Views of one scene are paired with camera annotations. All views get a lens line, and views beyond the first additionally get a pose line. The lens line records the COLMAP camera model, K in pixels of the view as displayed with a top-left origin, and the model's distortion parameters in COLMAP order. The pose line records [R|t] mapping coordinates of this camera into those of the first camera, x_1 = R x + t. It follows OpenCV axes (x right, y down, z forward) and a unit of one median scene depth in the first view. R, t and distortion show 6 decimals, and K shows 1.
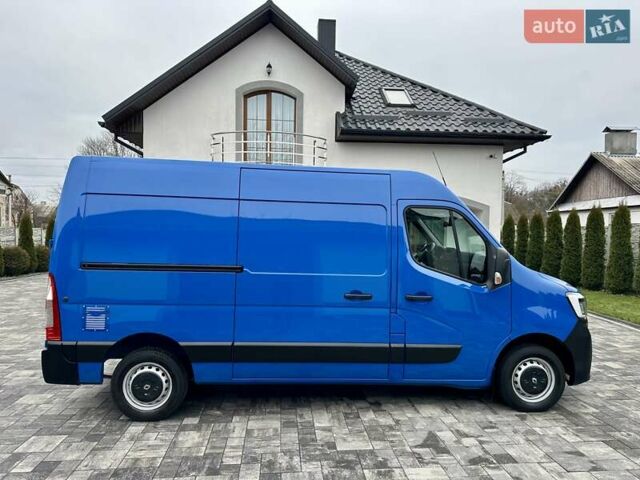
lens RADIAL K [[441.8, 0, 320.0], [0, 441.8, 240.0], [0, 0, 1]] dist [0.010683, -0.036996]
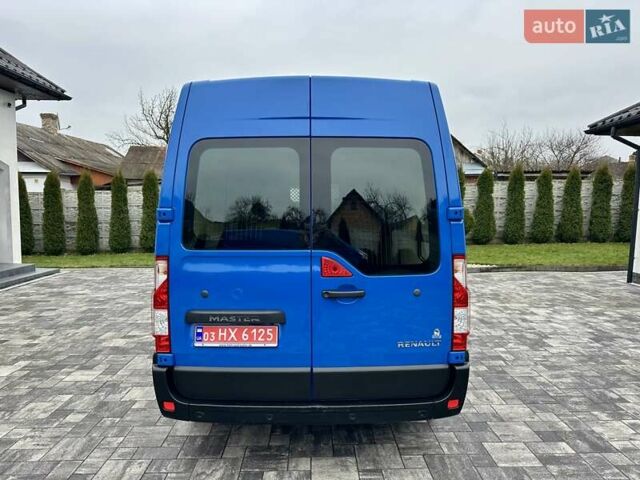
lens RADIAL K [[441.8, 0, 320.0], [0, 441.8, 240.0], [0, 0, 1]] dist [0.010683, -0.036996]
pose [[0.078602, -0.080838, 0.993623, -1.480166], [-0.001223, 0.996698, 0.081185, -0.012429], [-0.996905, -0.007597, 0.078243, 1.311511]]
